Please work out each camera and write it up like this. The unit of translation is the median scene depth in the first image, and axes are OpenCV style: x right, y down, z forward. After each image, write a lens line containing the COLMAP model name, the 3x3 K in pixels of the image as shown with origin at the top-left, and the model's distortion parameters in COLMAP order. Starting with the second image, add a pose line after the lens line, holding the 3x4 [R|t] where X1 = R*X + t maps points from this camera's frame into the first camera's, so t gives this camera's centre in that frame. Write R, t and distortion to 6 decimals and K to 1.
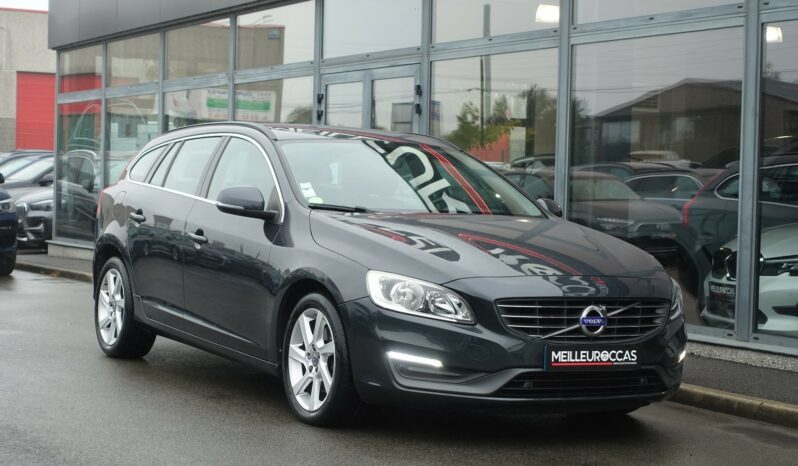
lens RADIAL K [[1515.0, 0, 399.0], [0, 1515.0, 233.0], [0, 0, 1]] dist [0.008897, -1.552628]
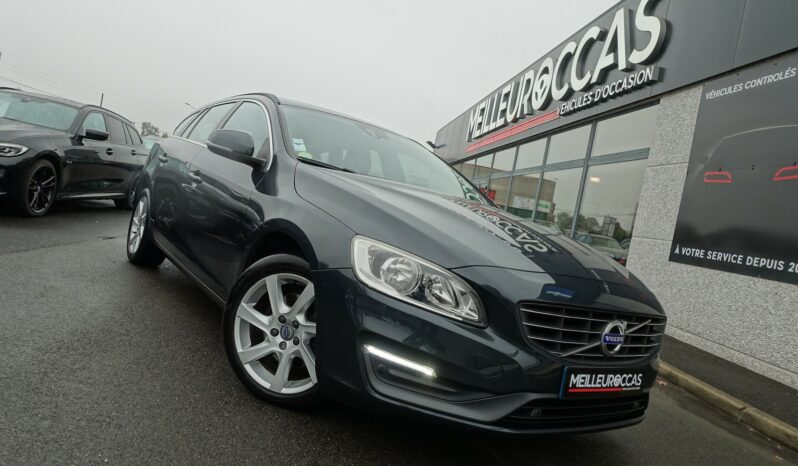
lens RADIAL K [[549.3, 0, 399.0], [0, 549.3, 233.0], [0, 0, 1]] dist [-0.000846, 0.000125]
pose [[0.979804, 0.161230, 0.118274, -0.032764], [-0.164292, 0.986273, 0.016551, 0.015143], [-0.113982, -0.035649, 0.992843, 0.715620]]
